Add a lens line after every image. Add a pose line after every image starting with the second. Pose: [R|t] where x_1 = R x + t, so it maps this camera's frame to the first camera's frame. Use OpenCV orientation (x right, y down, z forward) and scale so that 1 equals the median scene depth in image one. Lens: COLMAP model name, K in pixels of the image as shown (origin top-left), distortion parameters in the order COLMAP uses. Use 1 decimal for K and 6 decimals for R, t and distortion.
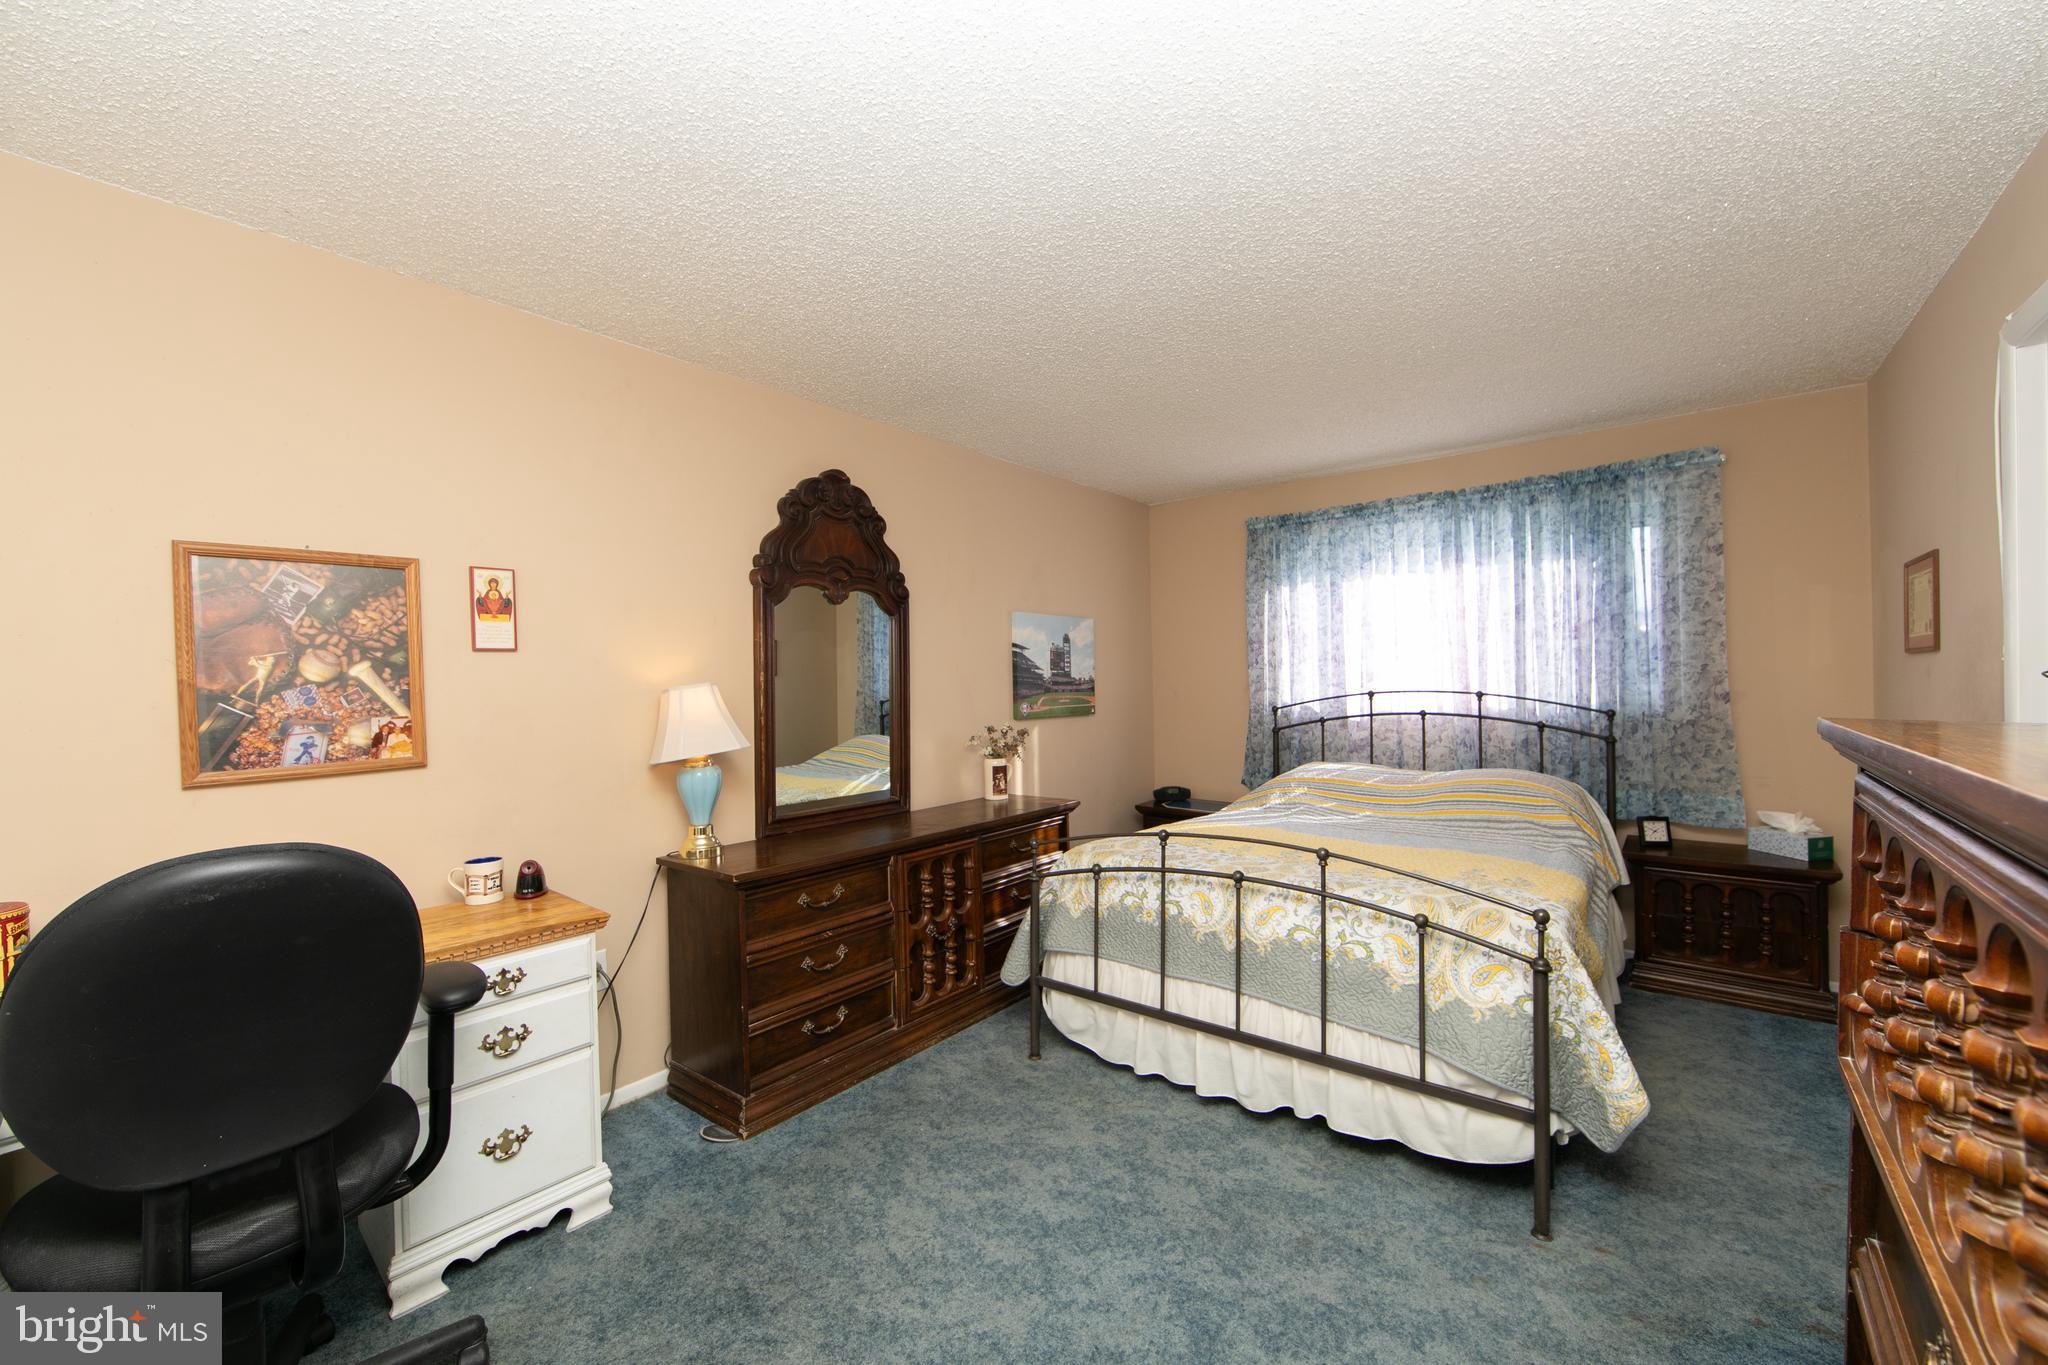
lens RADIAL K [[820.5, 0, 1032.1], [0, 820.5, 687.4], [0, 0, 1]] dist [-0.002281, -0.000597]
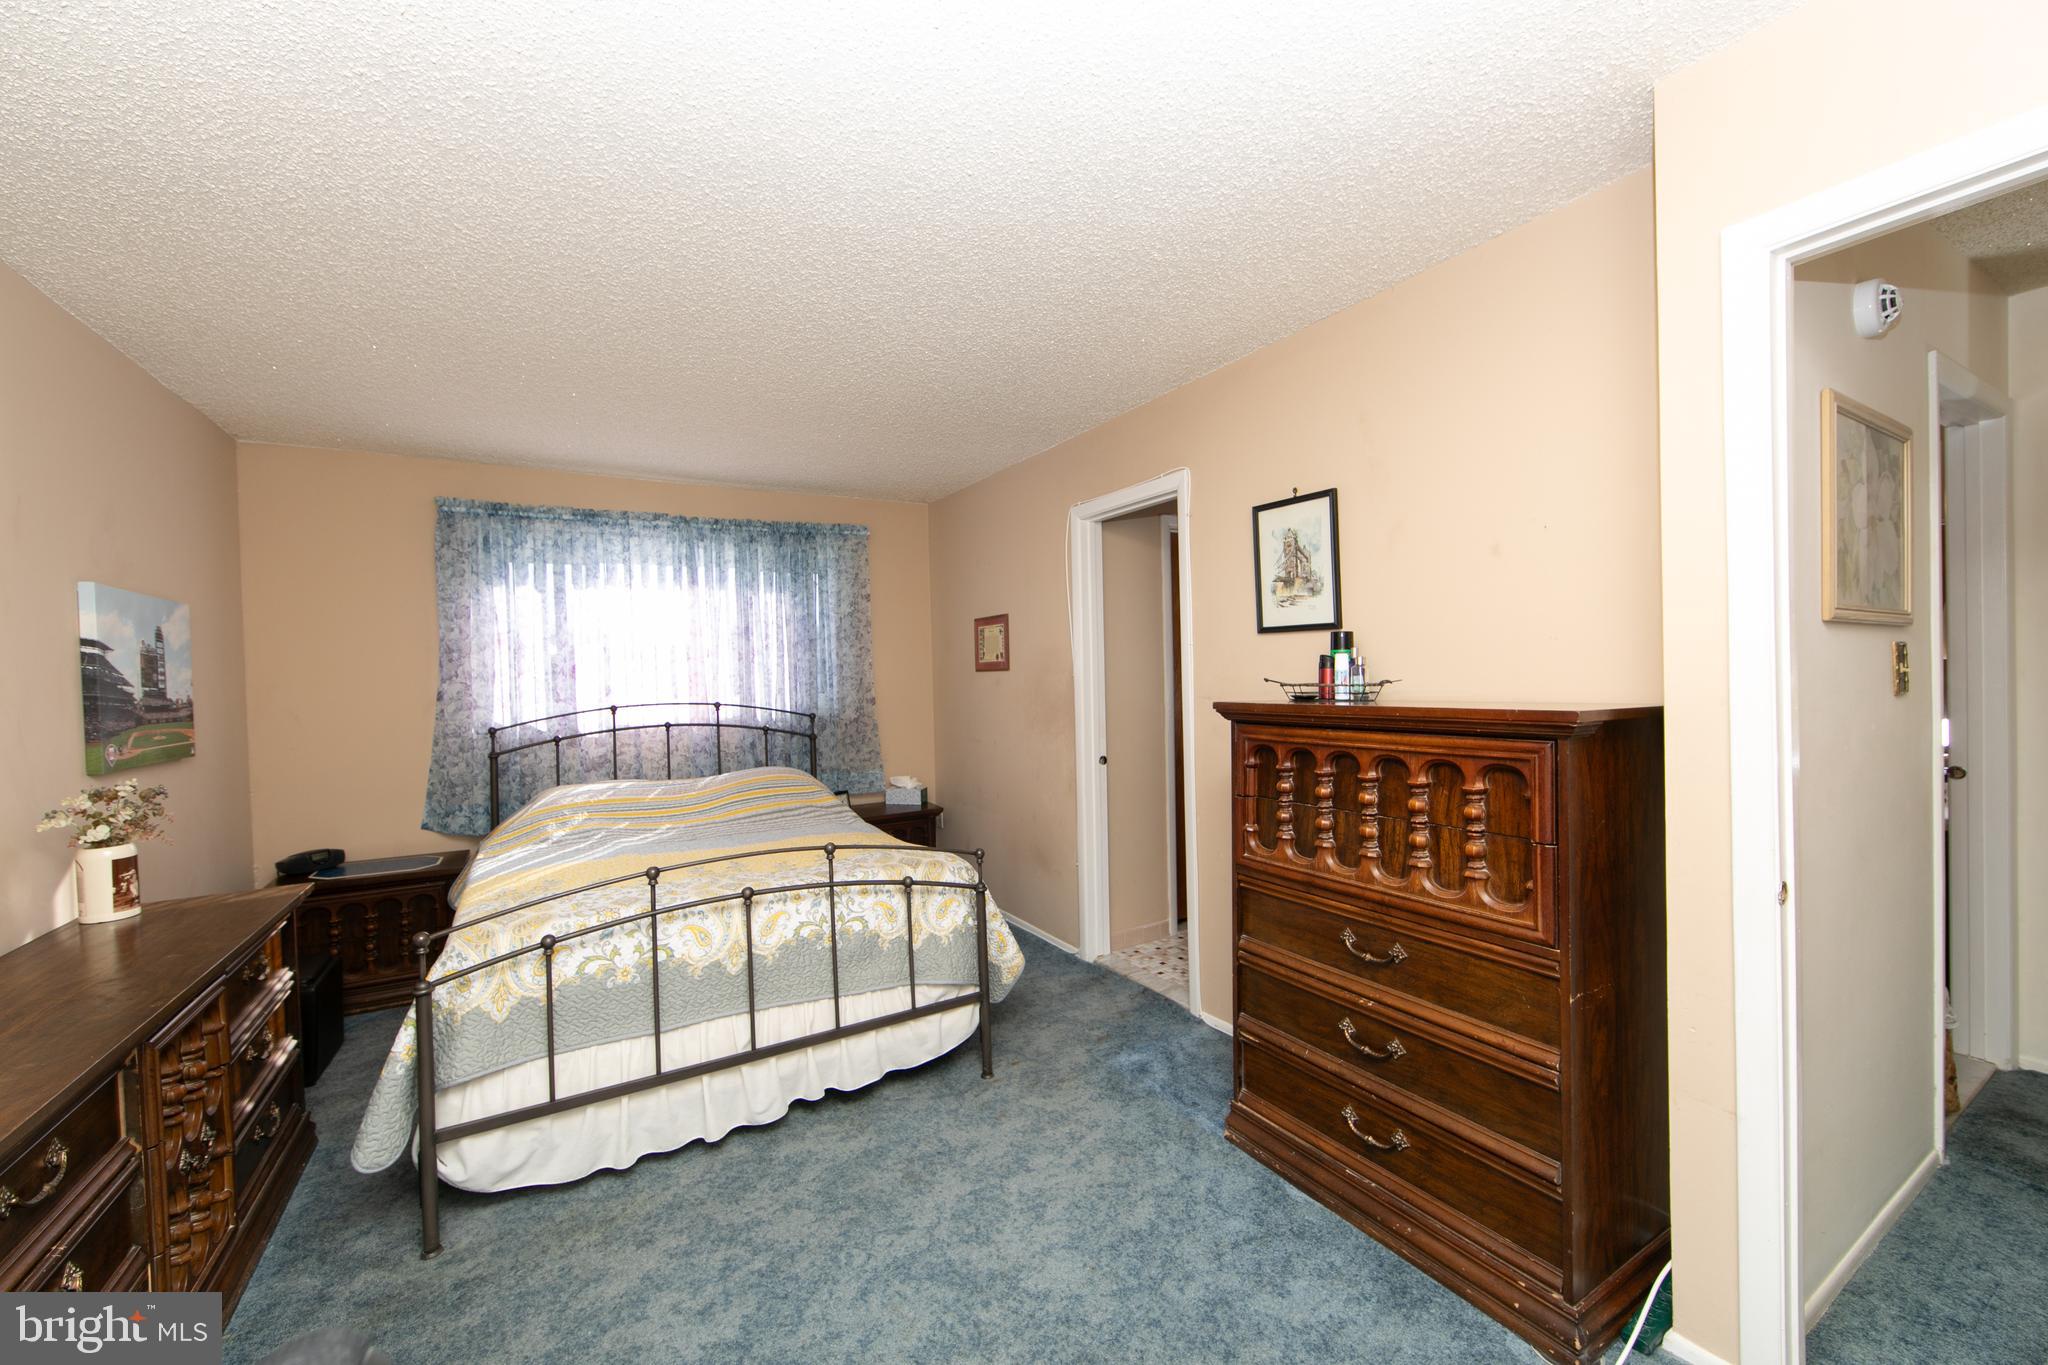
lens RADIAL K [[820.5, 0, 1032.1], [0, 820.5, 687.4], [0, 0, 1]] dist [-0.002281, -0.000597]
pose [[0.329552, -0.008518, 0.944099, -0.409234], [0.027241, 0.999629, -0.000490, -0.003694], [-0.943744, 0.025879, 0.329662, 0.256472]]
